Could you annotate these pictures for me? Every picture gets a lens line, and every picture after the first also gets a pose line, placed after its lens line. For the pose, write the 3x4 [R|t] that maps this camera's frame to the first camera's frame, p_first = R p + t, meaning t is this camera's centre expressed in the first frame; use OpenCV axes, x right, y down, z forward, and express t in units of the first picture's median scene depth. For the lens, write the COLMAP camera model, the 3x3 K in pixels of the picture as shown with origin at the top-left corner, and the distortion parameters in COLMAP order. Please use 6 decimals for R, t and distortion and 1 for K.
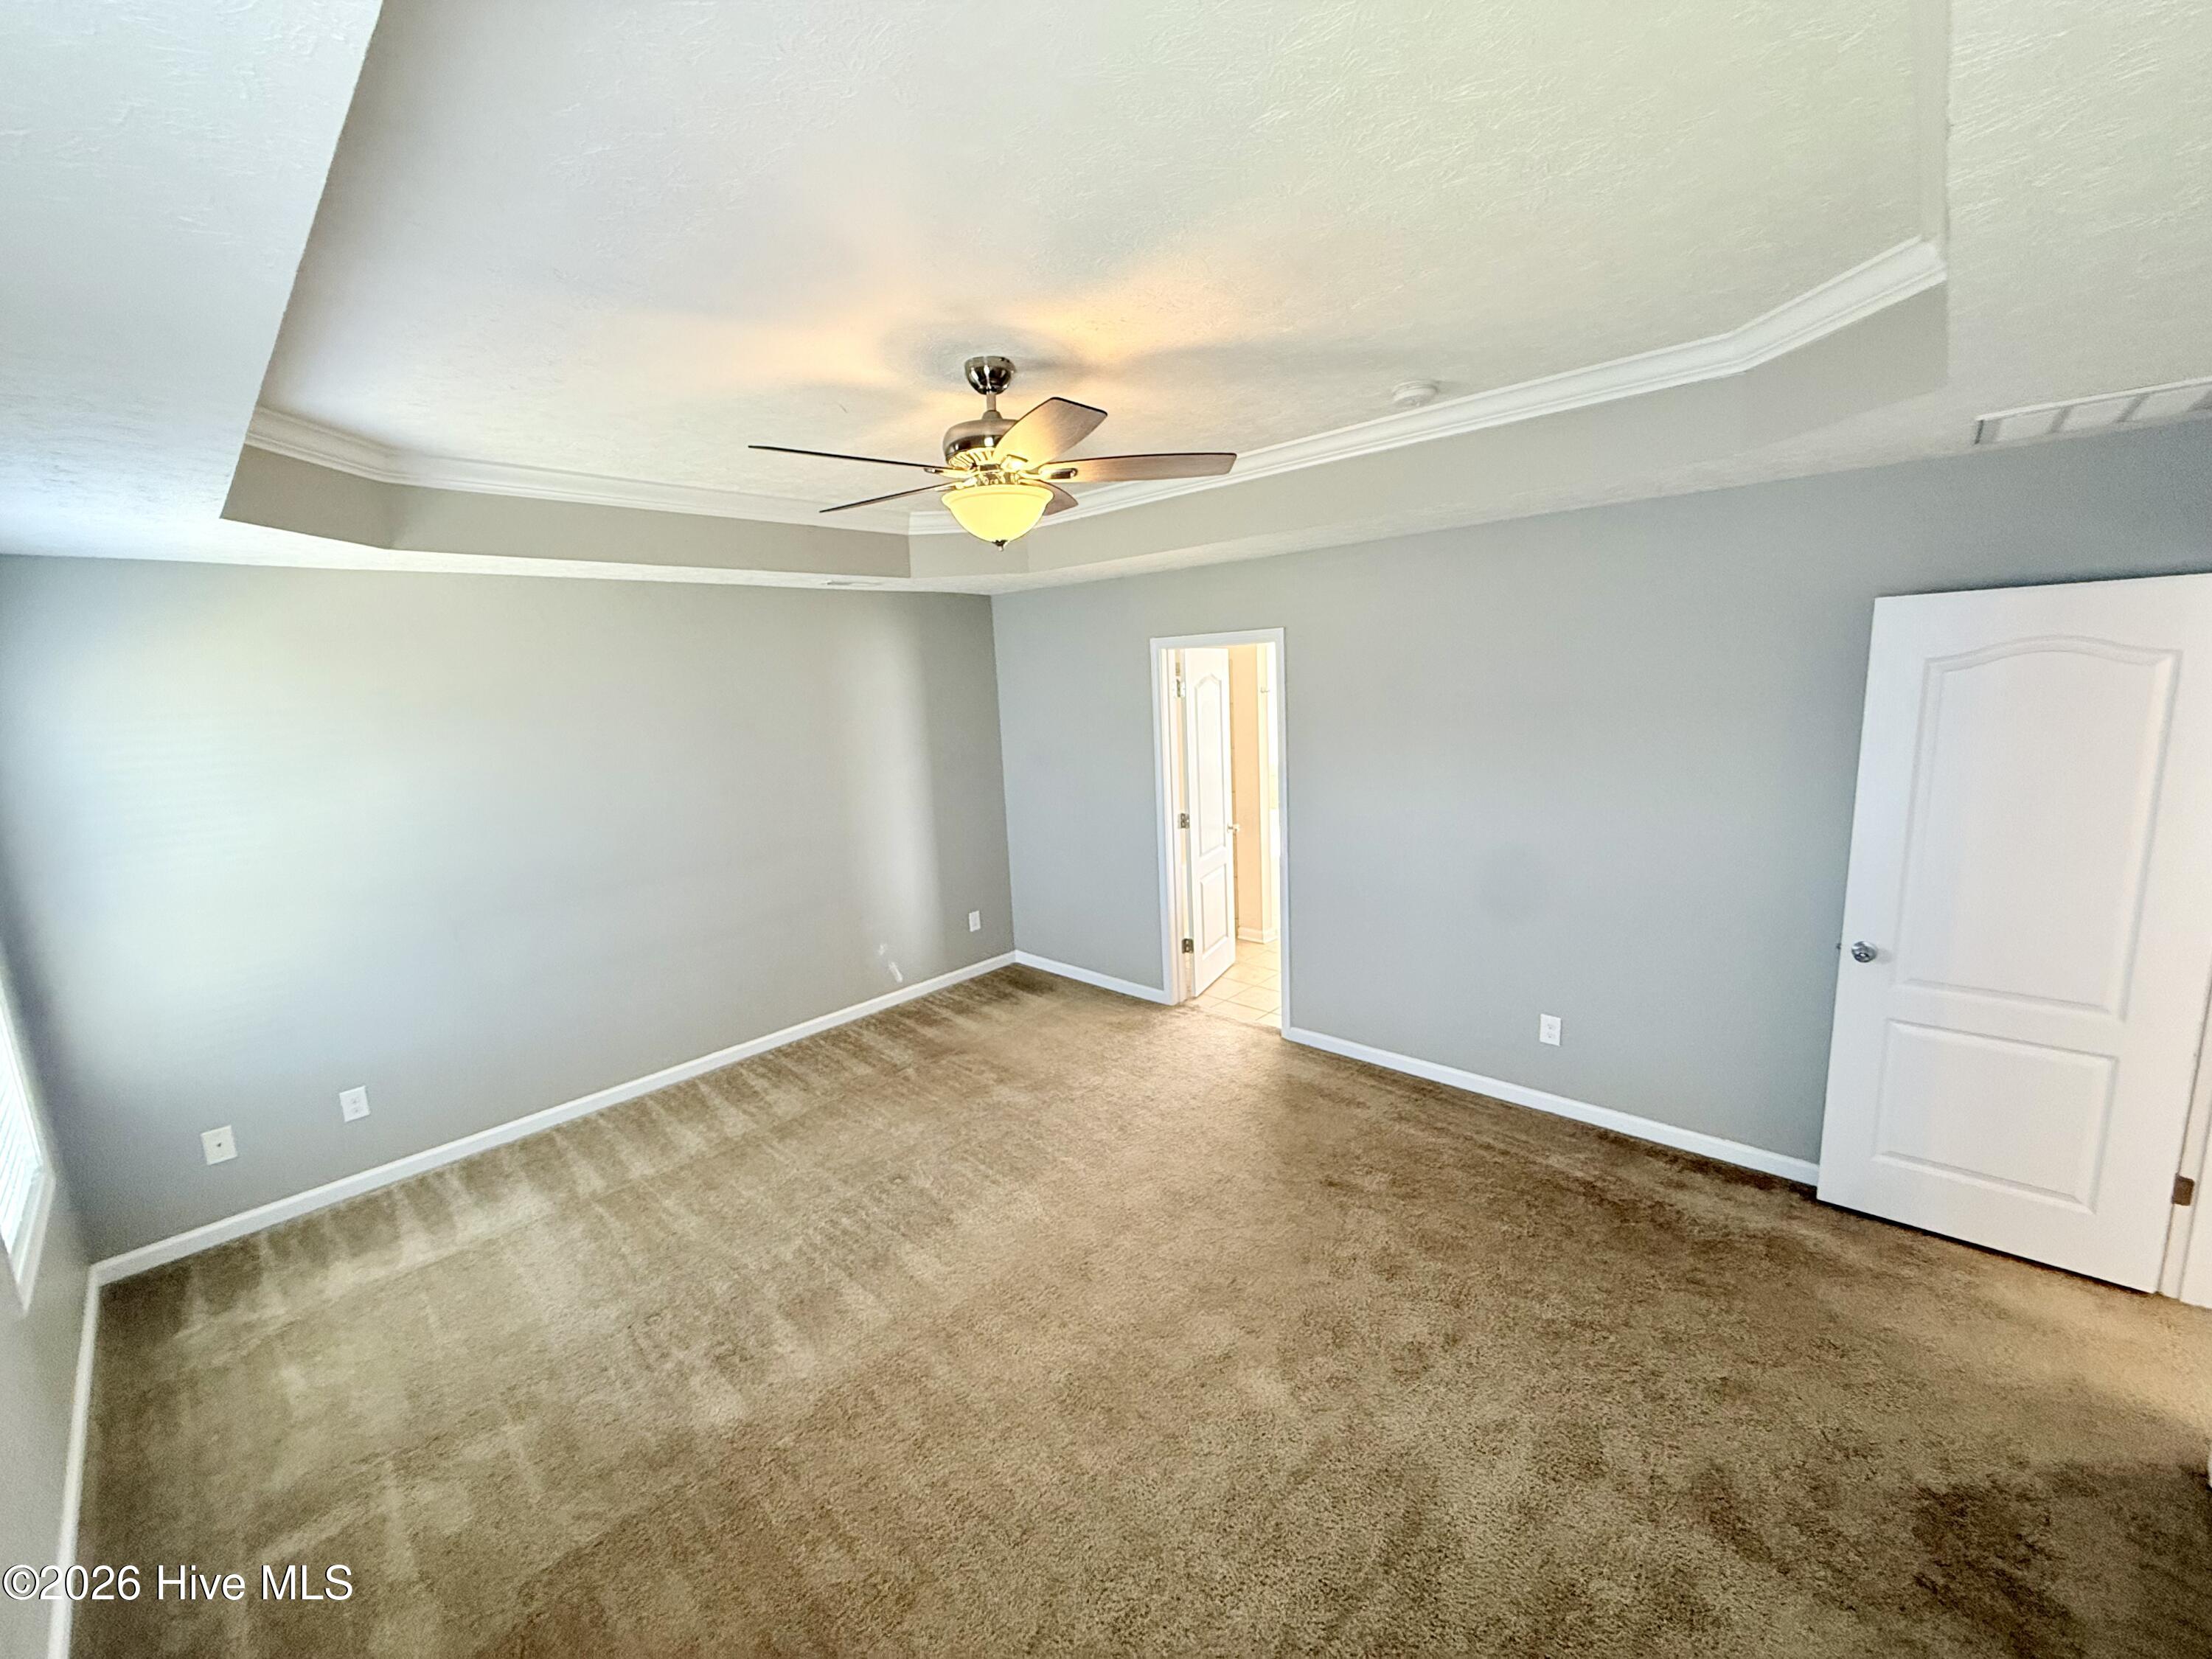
lens RADIAL K [[886.5, 0, 1100.3], [0, 886.5, 830.9], [0, 0, 1]] dist [-0.001603, 0.000366]
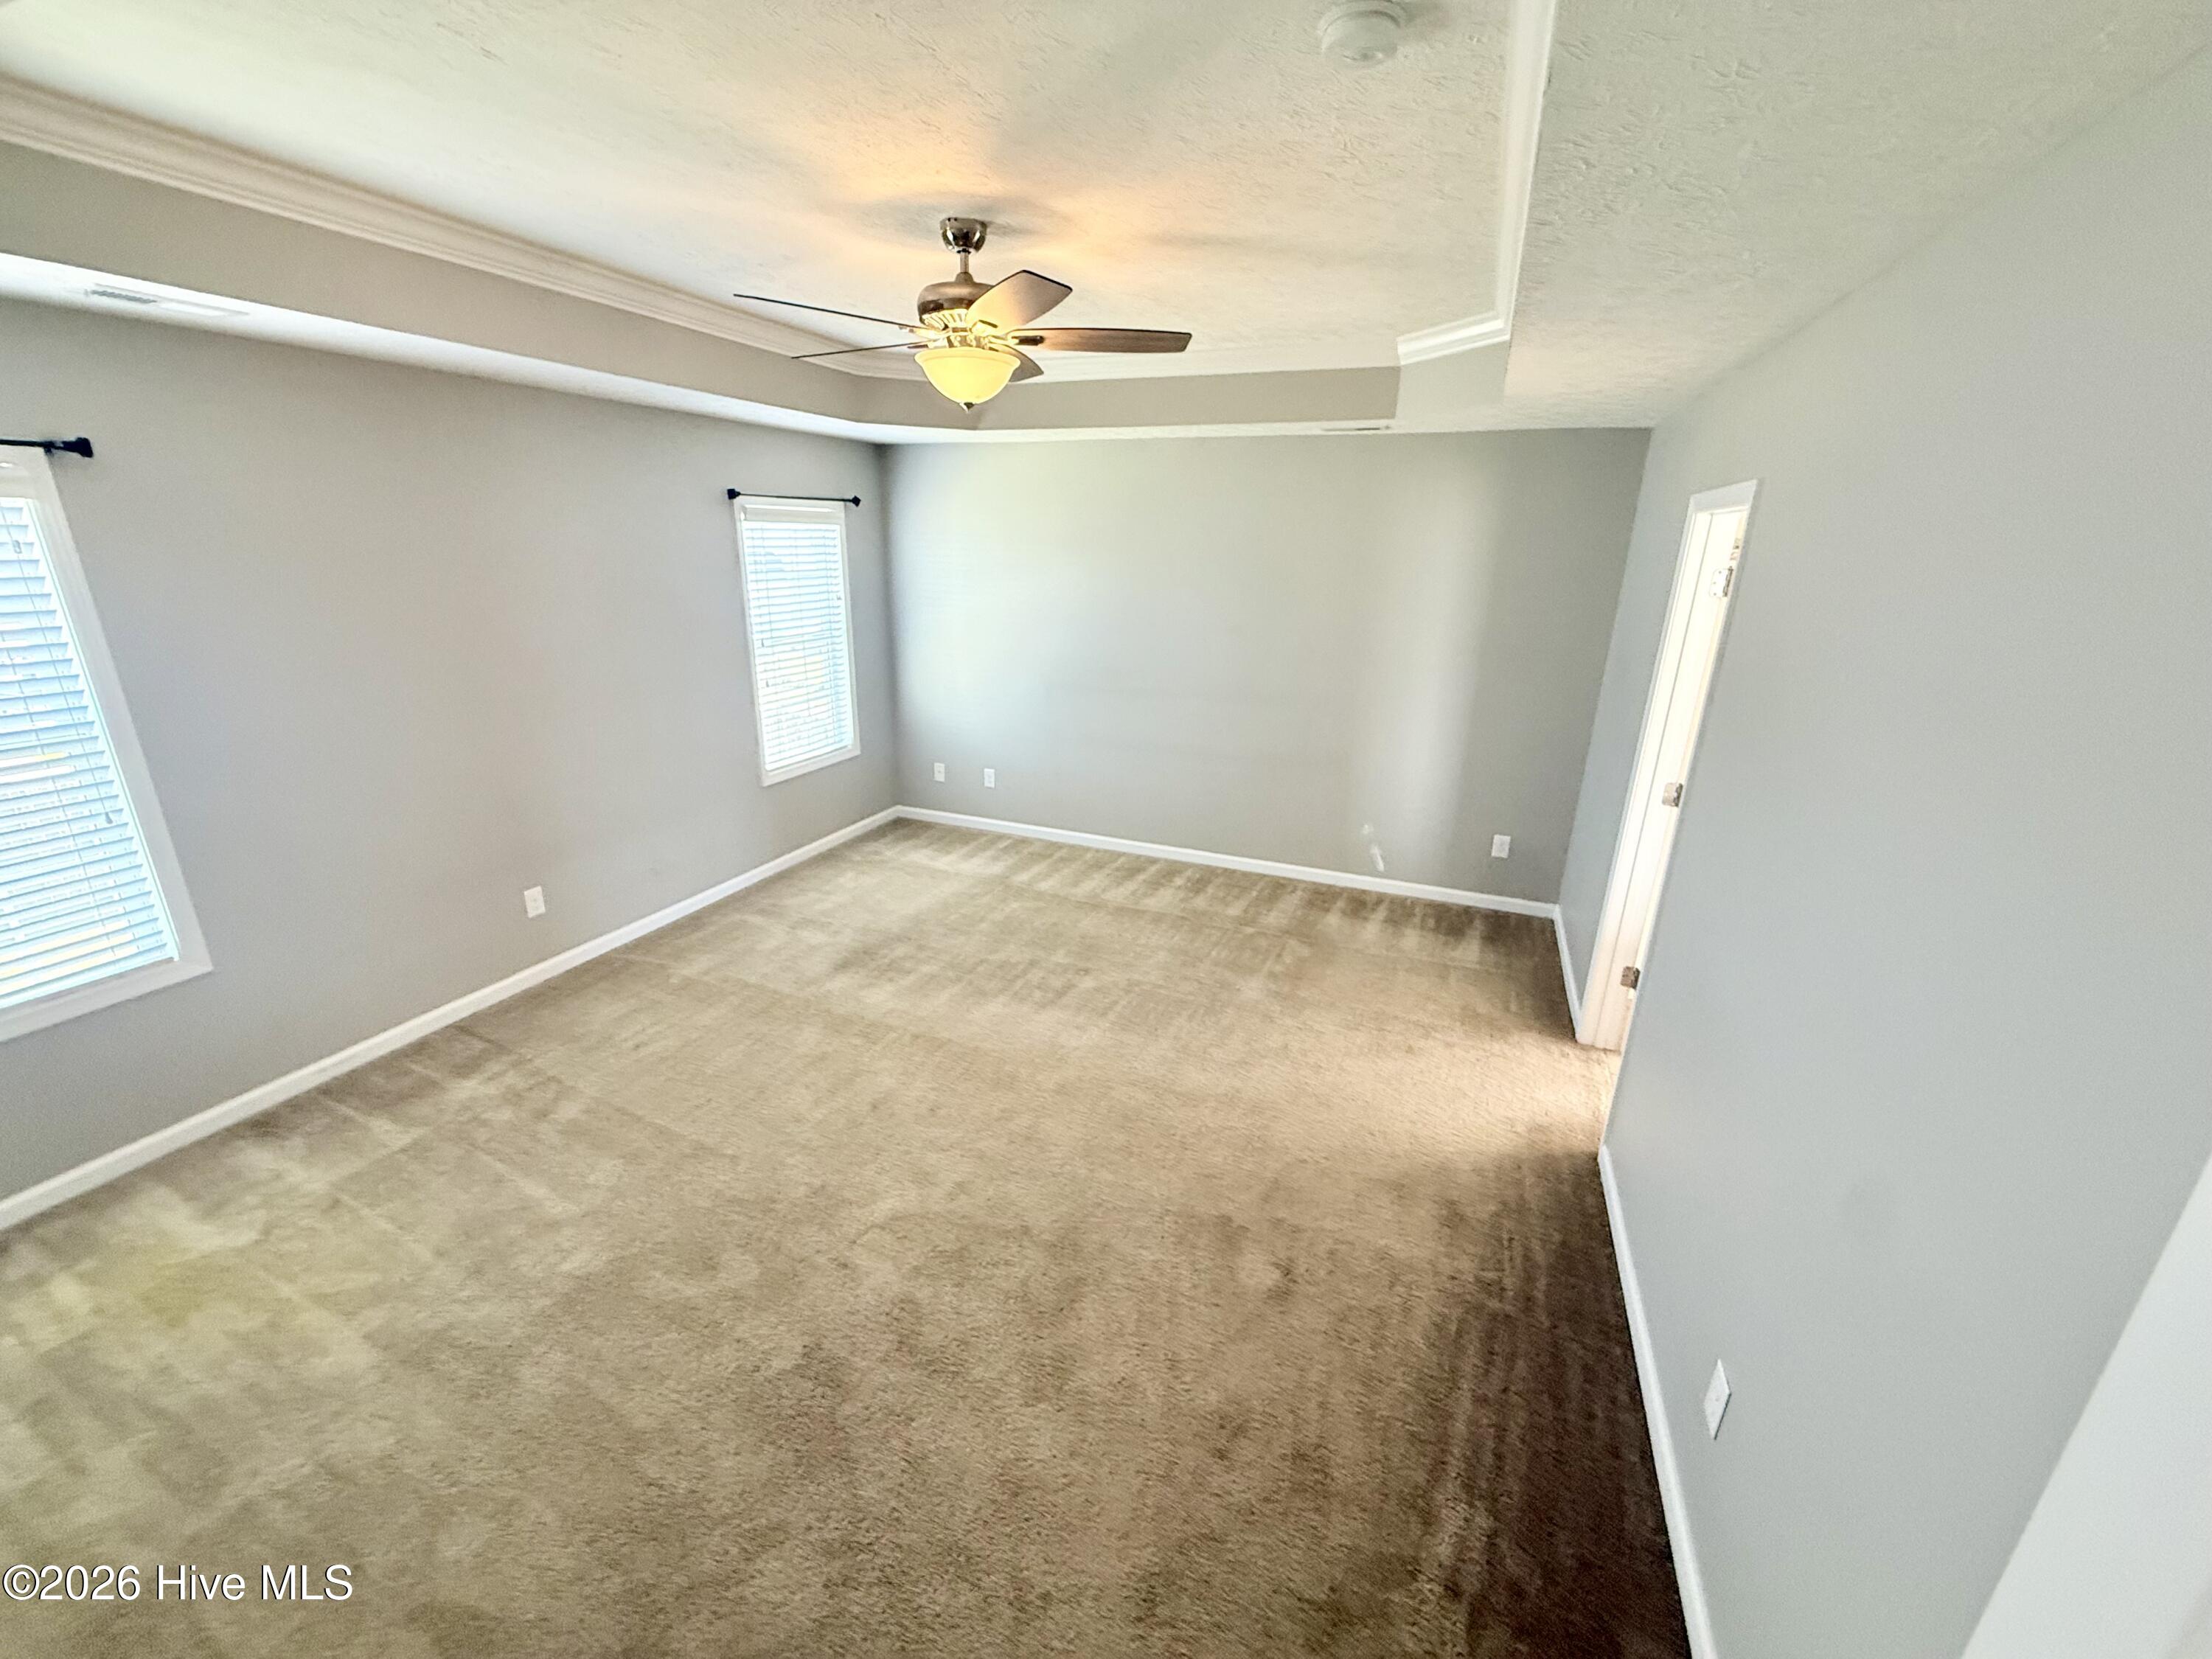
lens RADIAL K [[886.5, 0, 1095.5], [0, 886.5, 827.1], [0, 0, 1]] dist [-0.001603, 0.000366]
pose [[0.347516, 0.342389, -0.872928, 0.623746], [-0.198249, 0.936734, 0.288492, -0.110865], [0.916477, 0.072802, 0.393408, 0.449266]]
